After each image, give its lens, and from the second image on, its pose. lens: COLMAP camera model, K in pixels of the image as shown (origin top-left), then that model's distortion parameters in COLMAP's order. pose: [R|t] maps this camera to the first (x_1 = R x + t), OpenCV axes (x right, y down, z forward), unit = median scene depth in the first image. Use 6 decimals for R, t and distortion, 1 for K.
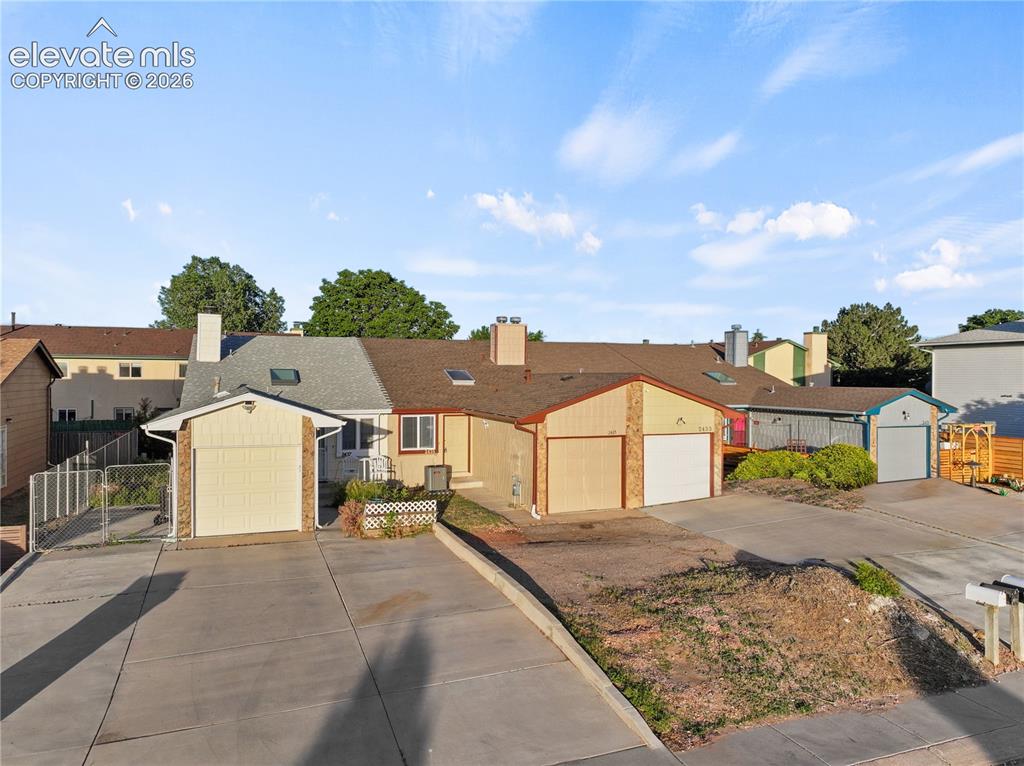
lens RADIAL K [[717.9, 0, 518.7], [0, 717.9, 384.8], [0, 0, 1]] dist [0.007766, 0.002433]
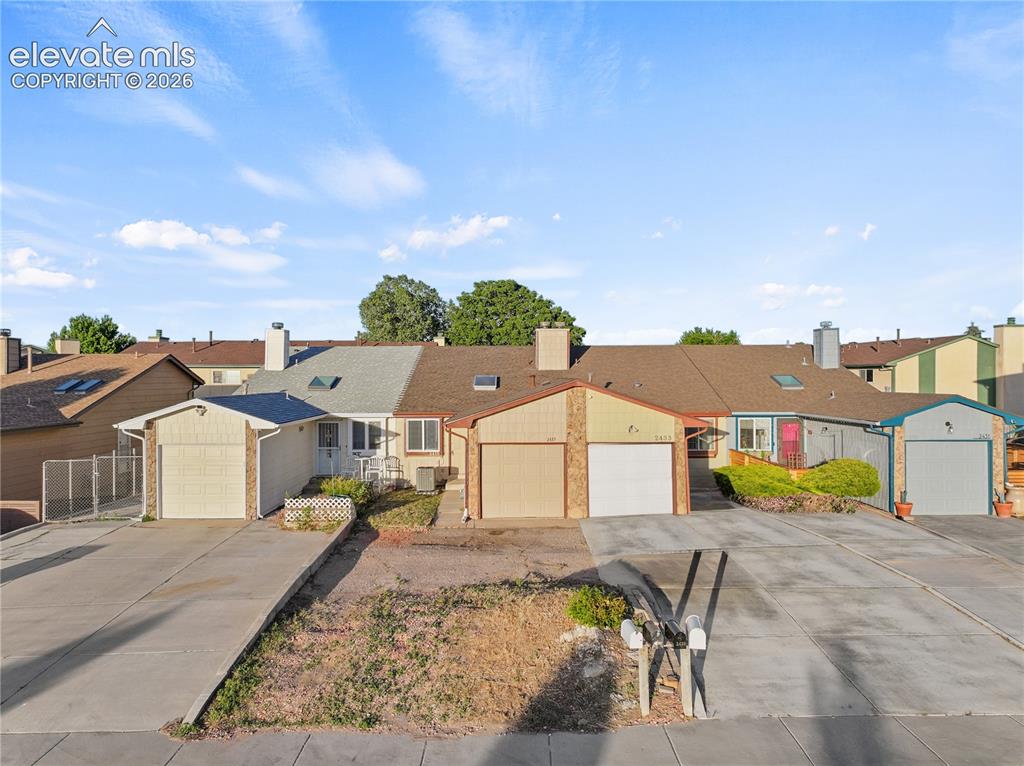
lens RADIAL K [[714.8, 0, 517.4], [0, 714.8, 383.3], [0, 0, 1]] dist [0.005095, 0.007099]
pose [[0.936981, -0.004195, -0.349355, 0.424995], [0.002218, 0.999979, -0.006059, -0.004409], [0.349373, 0.004902, 0.936971, 0.069054]]
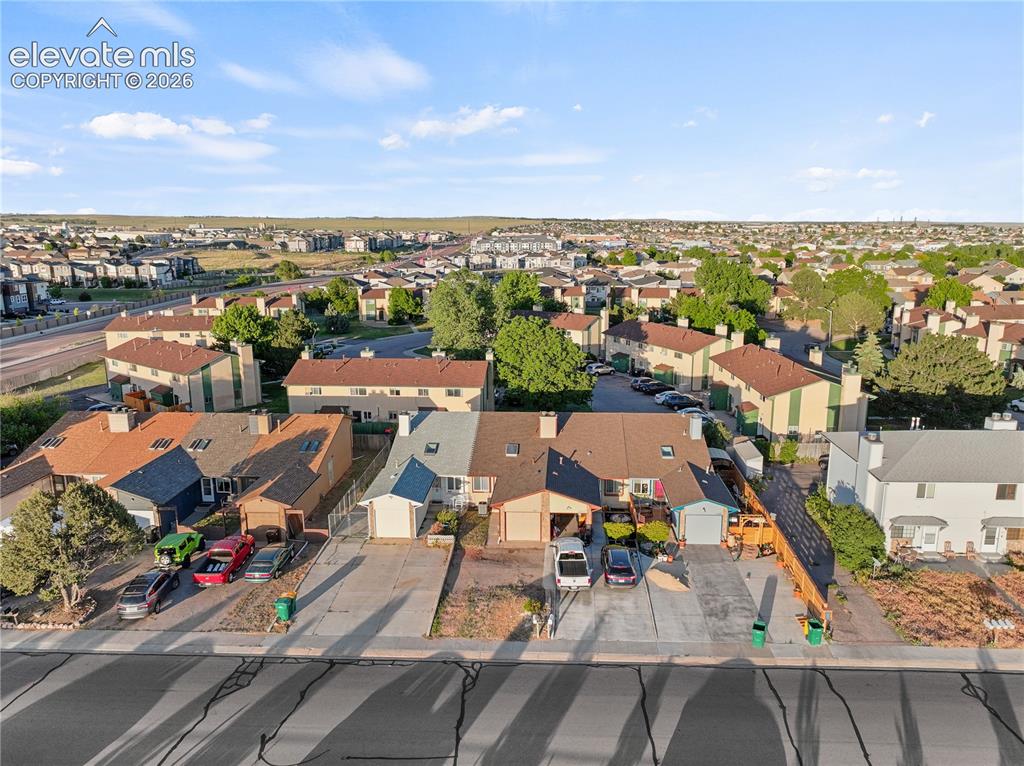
lens RADIAL K [[714.8, 0, 517.4], [0, 714.8, 383.3], [0, 0, 1]] dist [0.005095, 0.007099]
pose [[0.908080, 0.080572, -0.410973, 0.995563], [0.006965, 0.978277, 0.207183, -0.817358], [0.418739, -0.191001, 0.887793, -1.006334]]
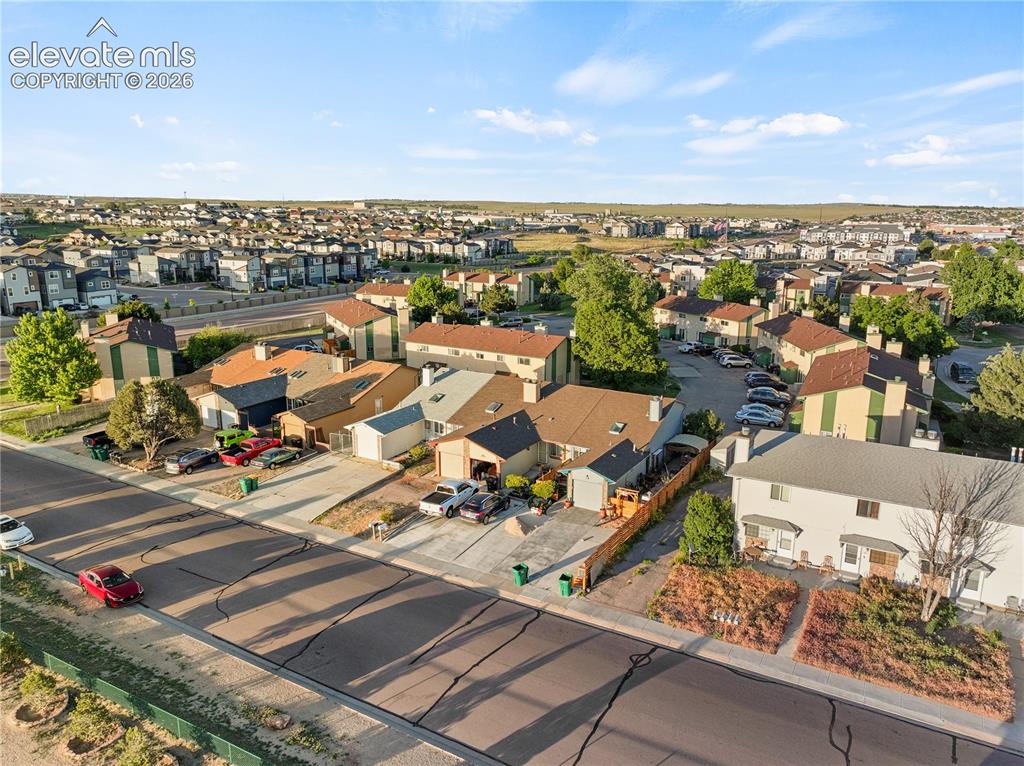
lens RADIAL K [[717.9, 0, 518.7], [0, 717.9, 384.8], [0, 0, 1]] dist [0.007766, 0.002433]
pose [[0.617154, 0.181852, -0.765539, 2.317876], [-0.007268, 0.974202, 0.225559, -0.811541], [0.786809, -0.133641, 0.602555, -0.442230]]
